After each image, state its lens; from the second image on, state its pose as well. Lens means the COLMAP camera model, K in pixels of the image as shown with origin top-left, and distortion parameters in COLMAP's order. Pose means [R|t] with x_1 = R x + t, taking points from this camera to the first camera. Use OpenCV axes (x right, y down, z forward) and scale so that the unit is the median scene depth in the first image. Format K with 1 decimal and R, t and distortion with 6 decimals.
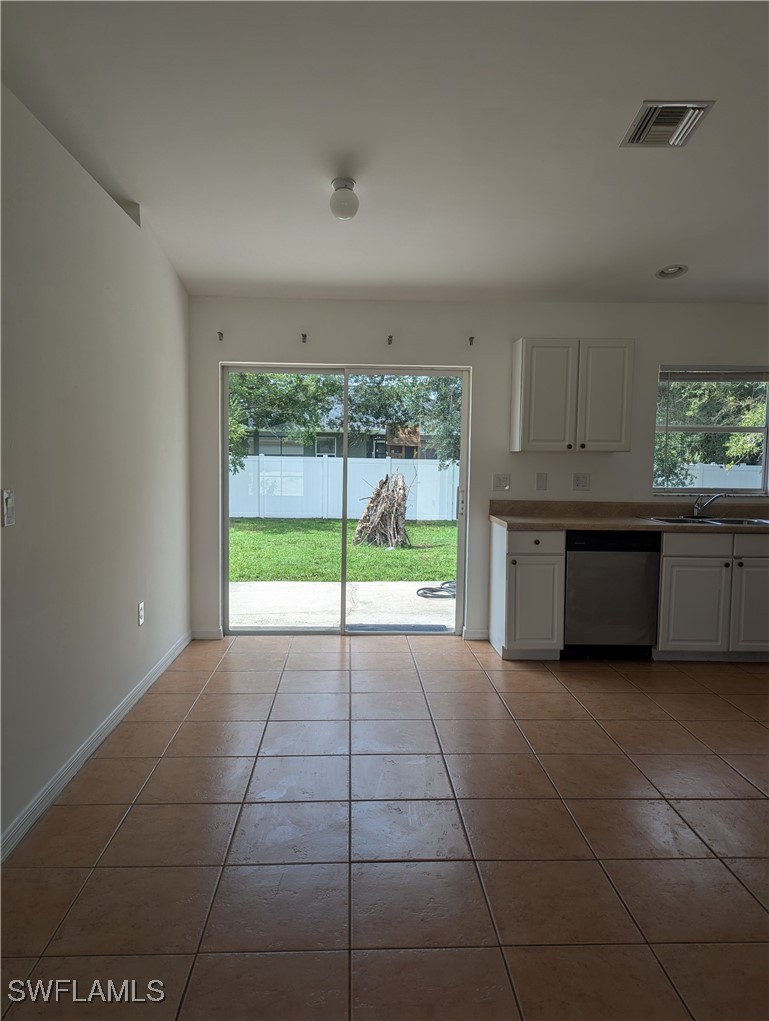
lens RADIAL K [[726.3, 0, 449.9], [0, 726.3, 503.8], [0, 0, 1]] dist [0.070426, -0.041907]
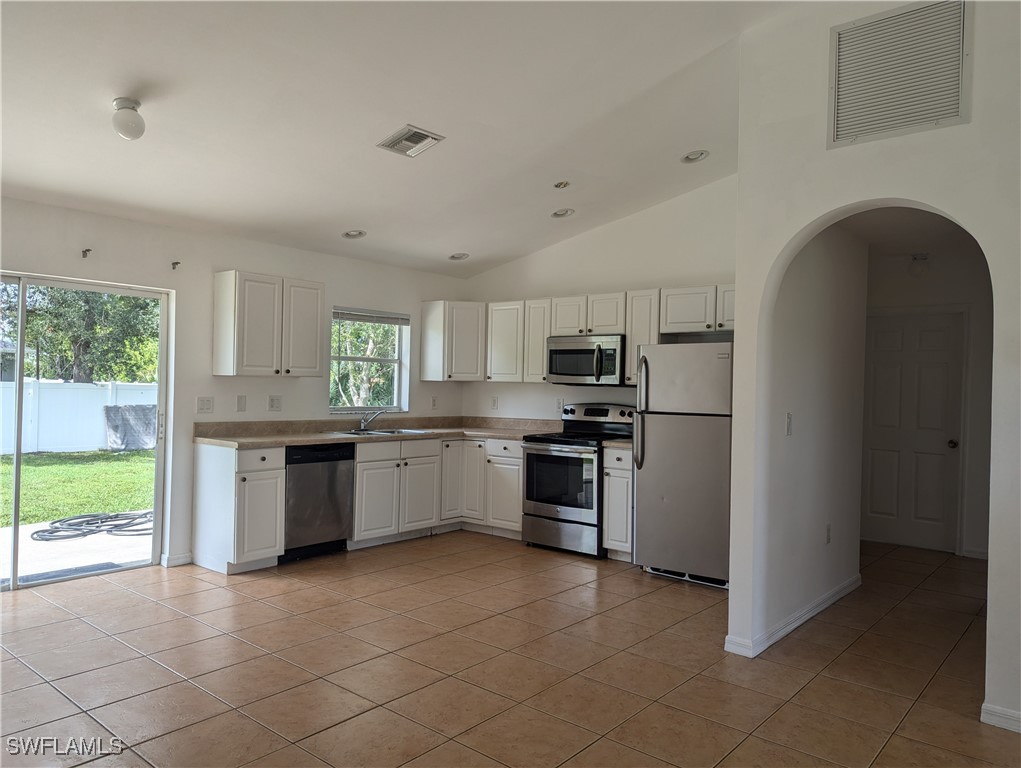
lens RADIAL K [[726.3, 0, 510.5], [0, 726.3, 384.0], [0, 0, 1]] dist [0.070426, -0.041907]
pose [[0.672914, 0.002716, 0.739716, -0.432882], [0.038788, 0.998488, -0.038951, -0.002311], [-0.738703, 0.054903, 0.671791, -0.018303]]
